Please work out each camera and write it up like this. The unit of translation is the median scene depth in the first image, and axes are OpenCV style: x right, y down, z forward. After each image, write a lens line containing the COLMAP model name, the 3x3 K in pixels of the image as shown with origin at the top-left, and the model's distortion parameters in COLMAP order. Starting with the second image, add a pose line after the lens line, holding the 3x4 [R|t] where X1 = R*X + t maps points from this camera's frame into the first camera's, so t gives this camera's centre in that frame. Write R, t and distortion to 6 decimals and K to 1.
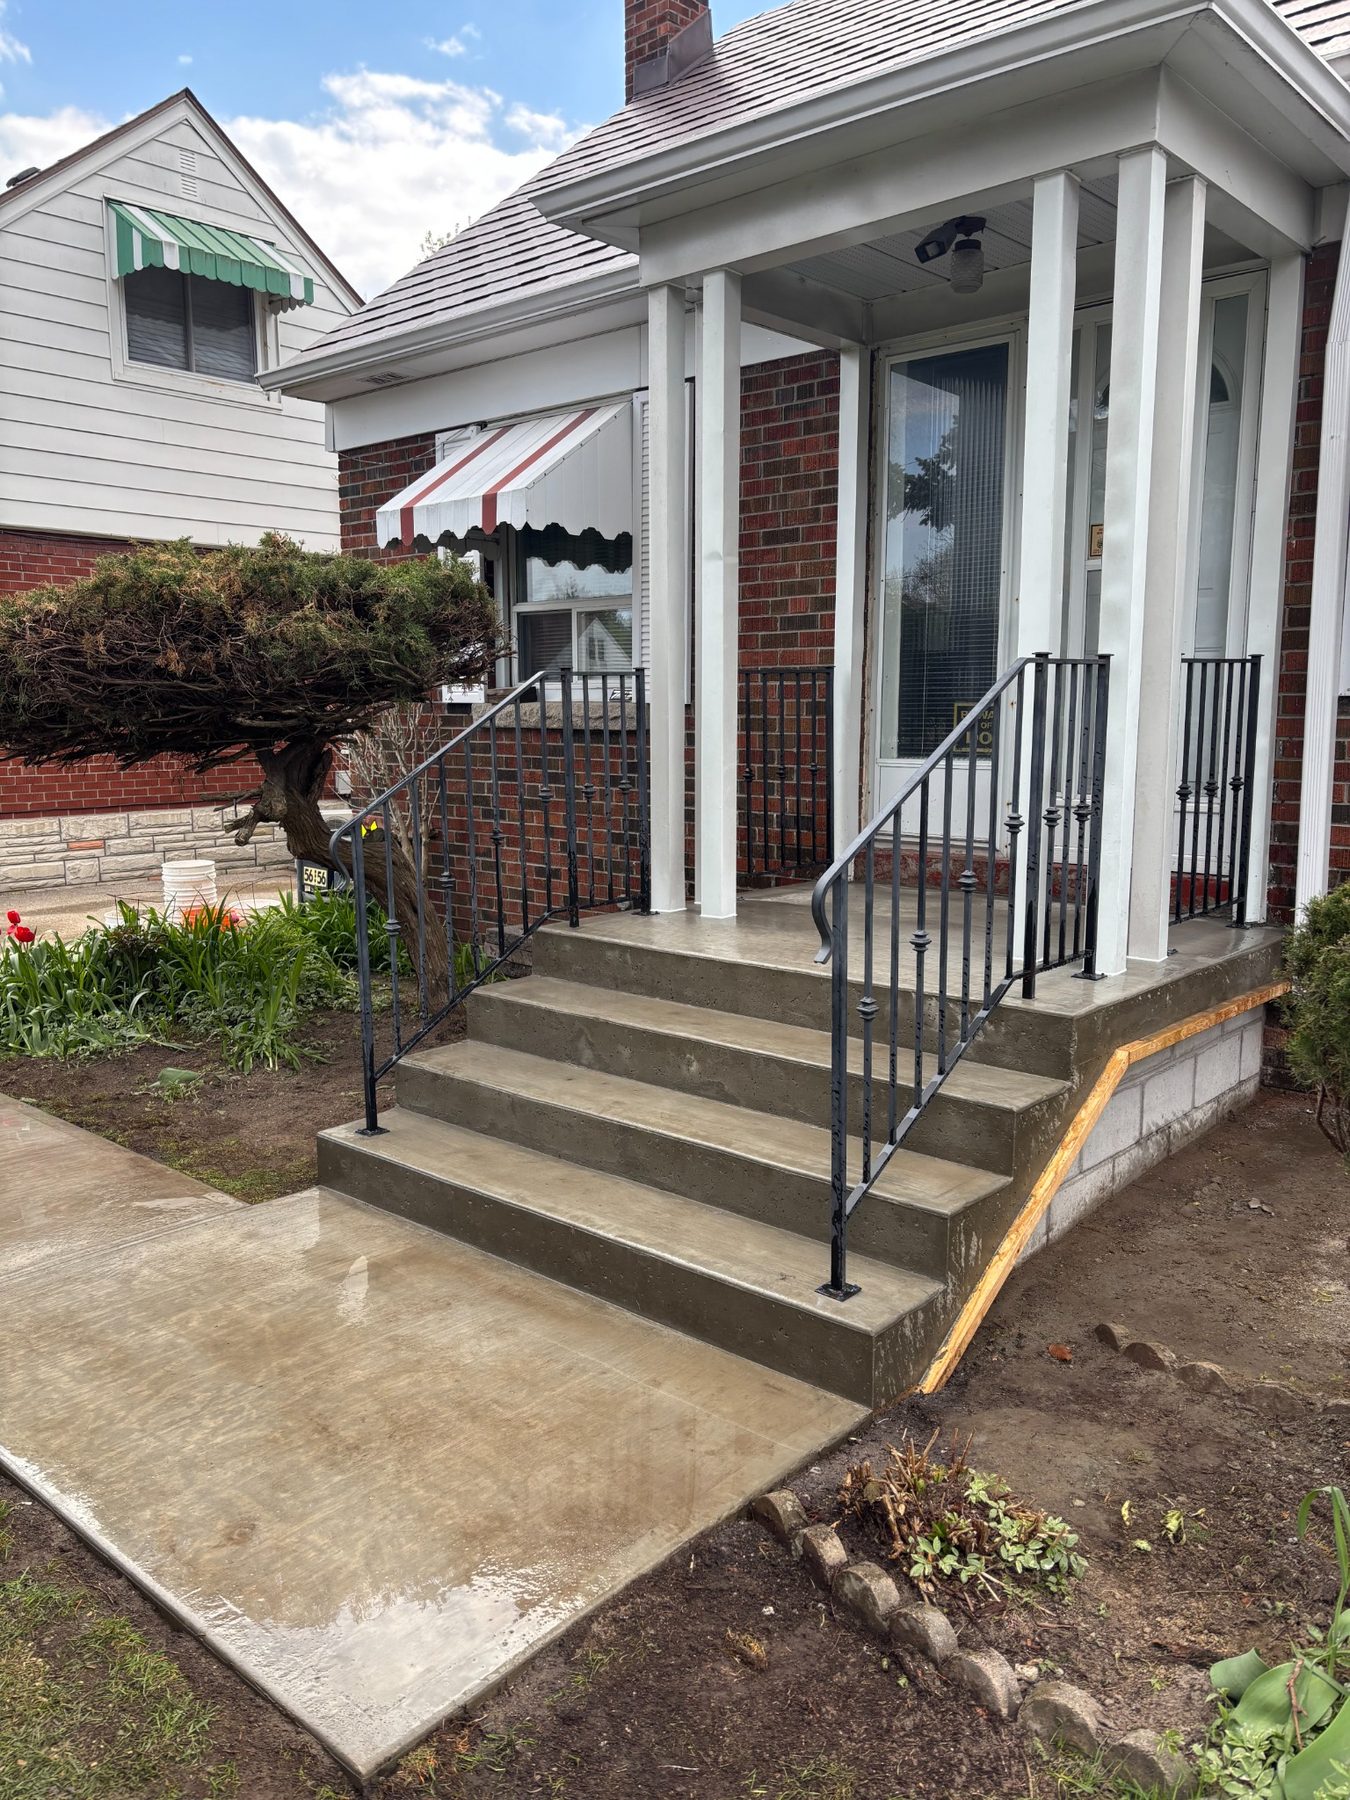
lens RADIAL K [[1382.2, 0, 703.0], [0, 1382.2, 895.8], [0, 0, 1]] dist [0.009728, -0.006964]
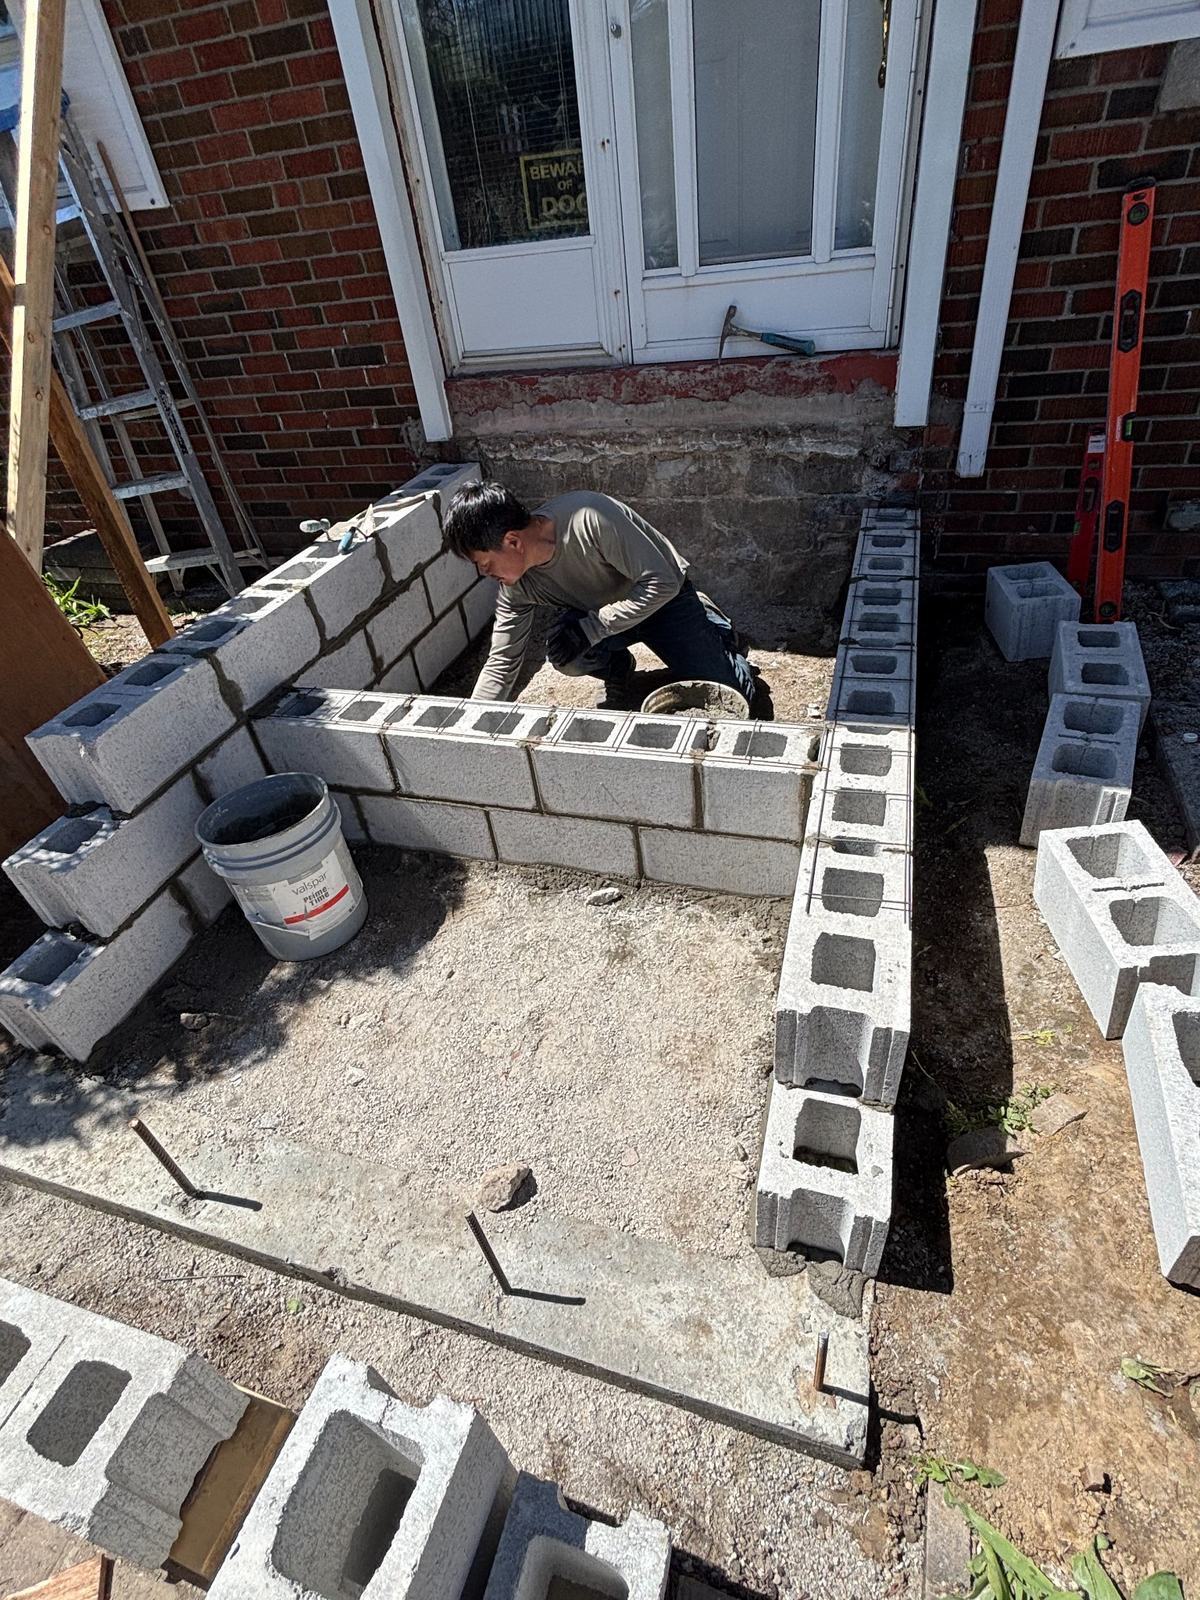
lens RADIAL K [[785.2, 0, 606.3], [0, 785.2, 790.6], [0, 0, 1]] dist [-0.012019, 0.004557]
pose [[0.905305, -0.327976, 0.269917, -0.015539], [0.161813, 0.853829, 0.494766, -0.047652], [-0.392734, -0.404238, 0.826046, 0.526671]]
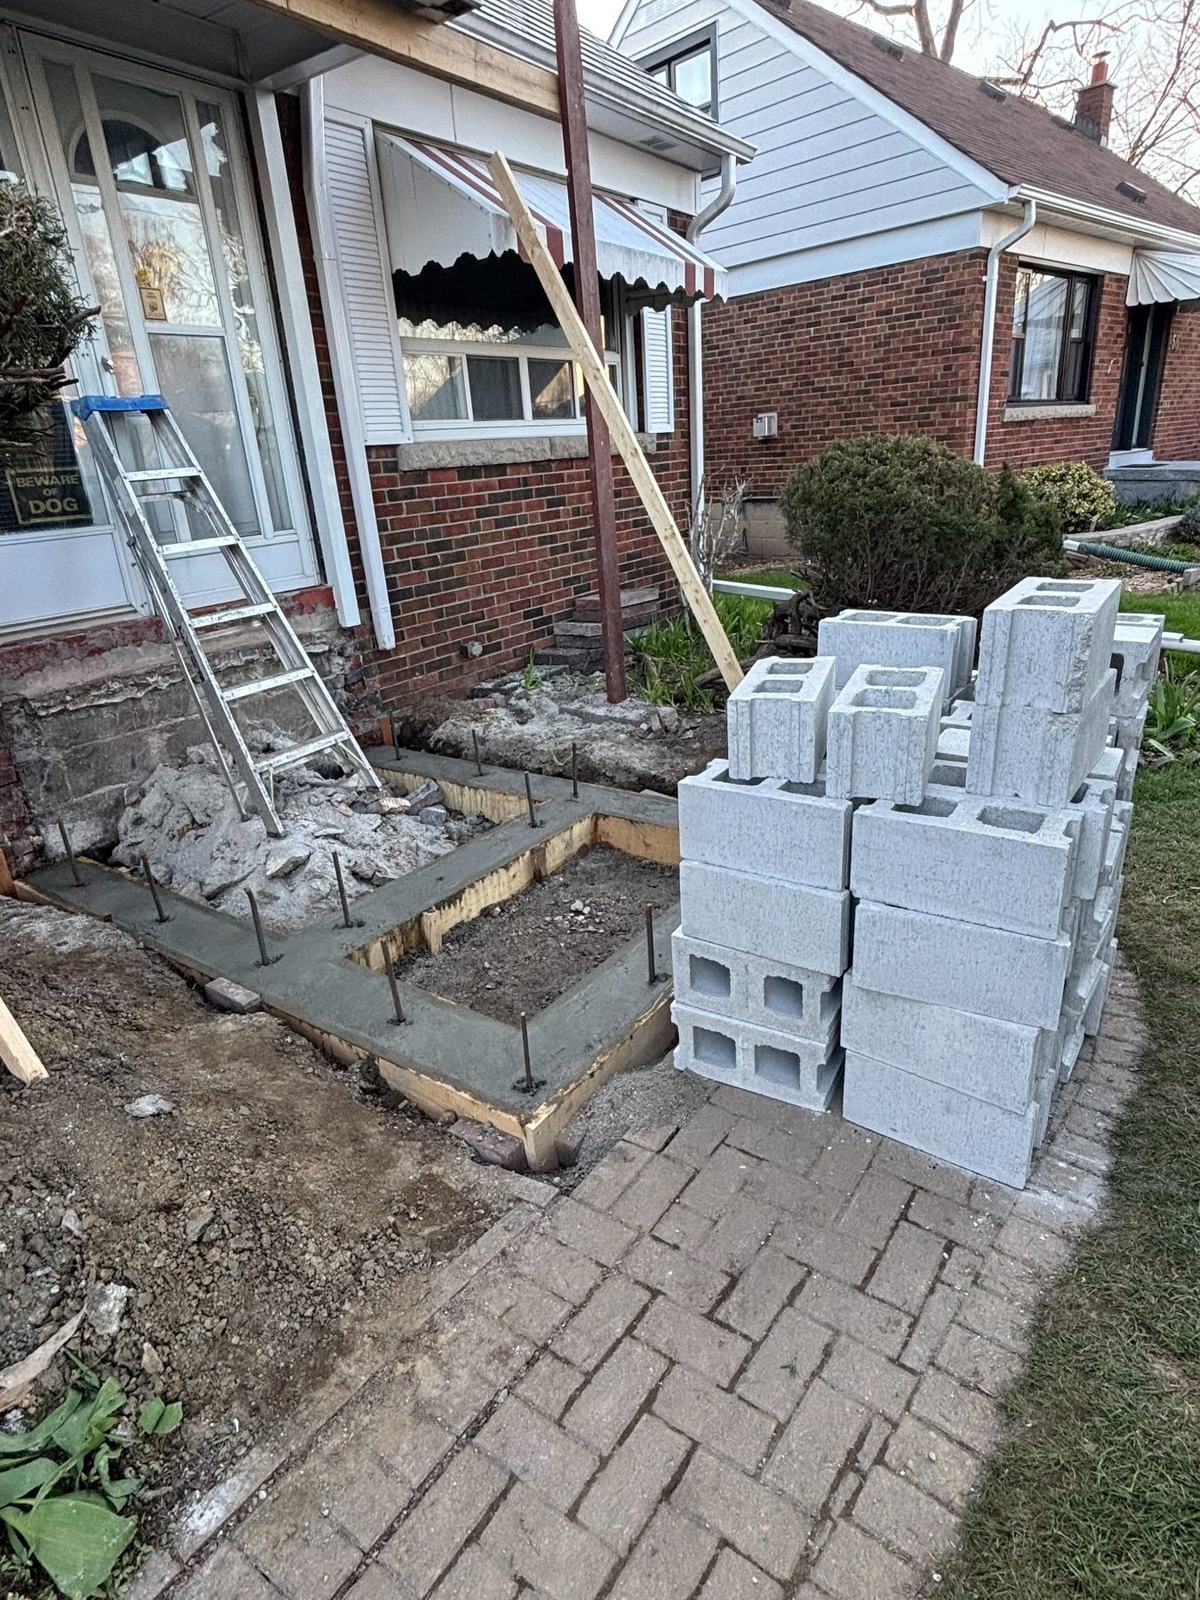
lens RADIAL K [[913.4, 0, 586.2], [0, 913.4, 790.1], [0, 0, 1]] dist [0.007978, -0.006091]
pose [[-0.093877, -0.338251, 0.936362, -0.563675], [0.200239, 0.914881, 0.350567, -0.091929], [-0.975239, 0.220406, -0.018155, 0.778290]]
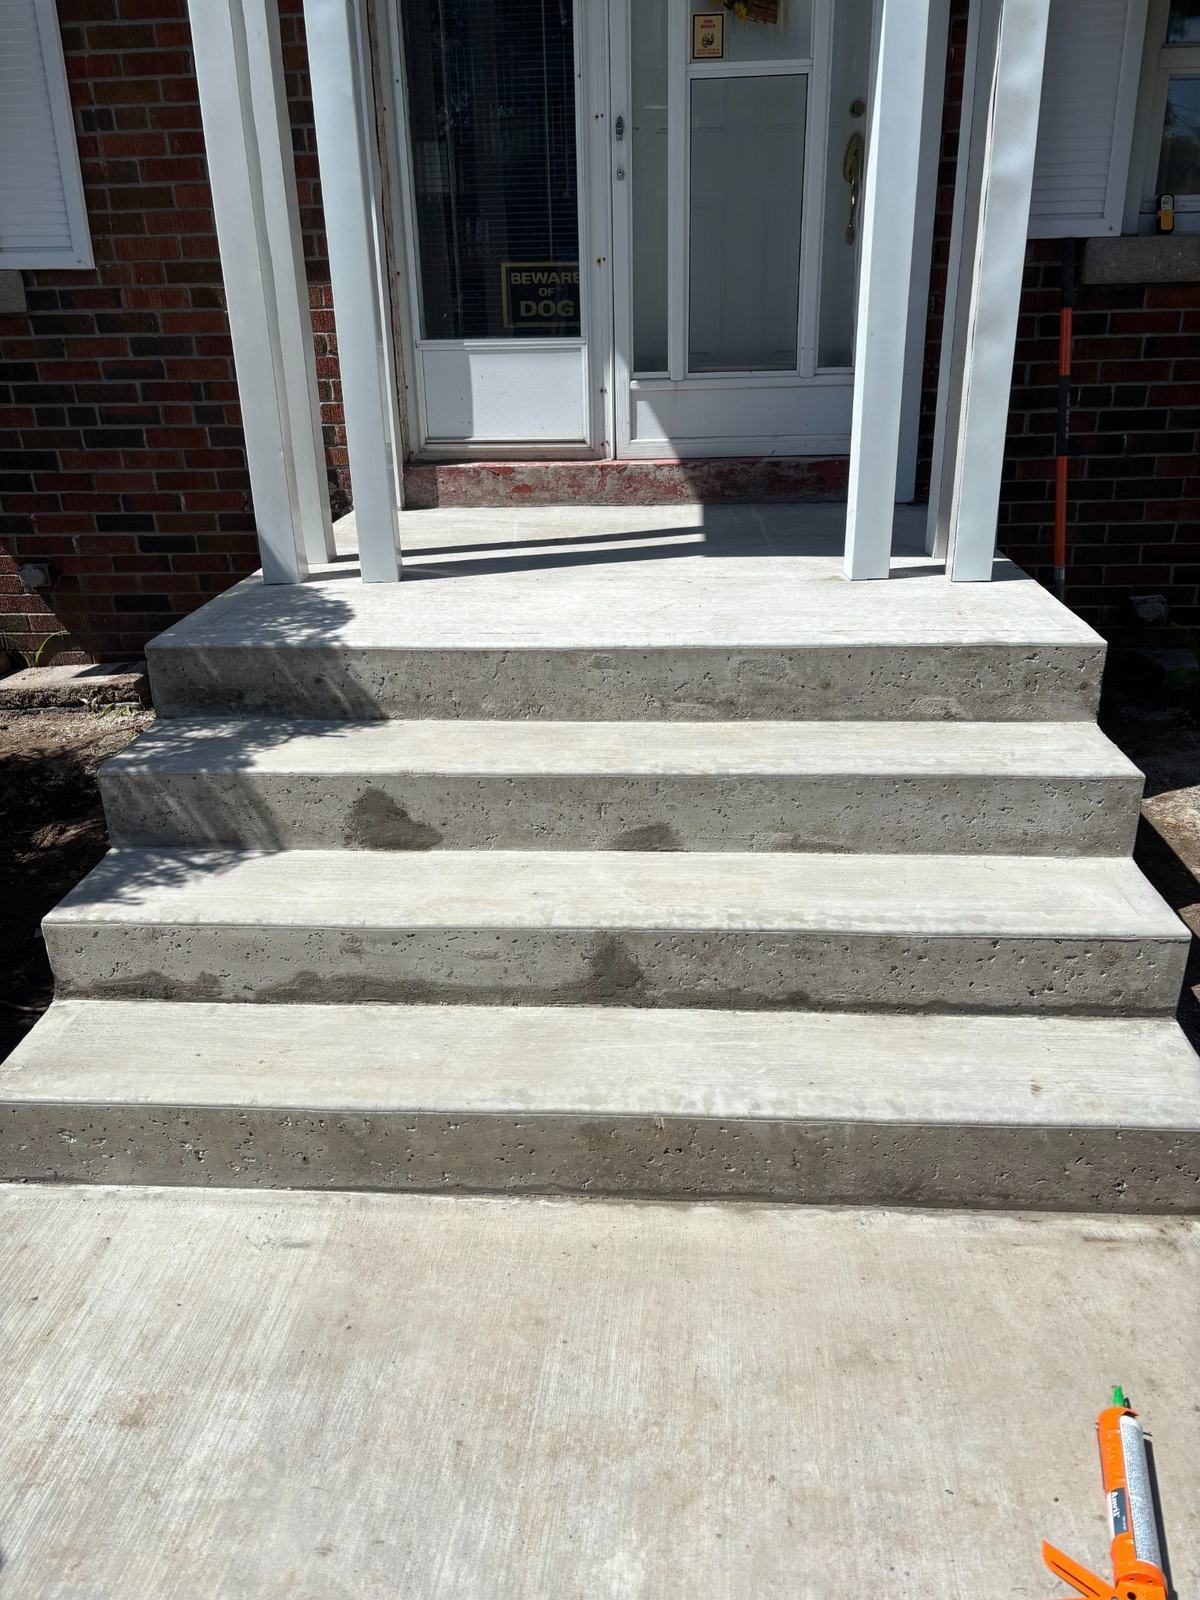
lens RADIAL K [[1228.7, 0, 606.5], [0, 1228.7, 806.4], [0, 0, 1]] dist [0.009728, -0.006964]
pose [[0.790422, -0.252161, 0.558255, -0.277148], [0.106106, 0.953927, 0.280650, -0.038203], [-0.603304, -0.162598, 0.780760, 0.412431]]
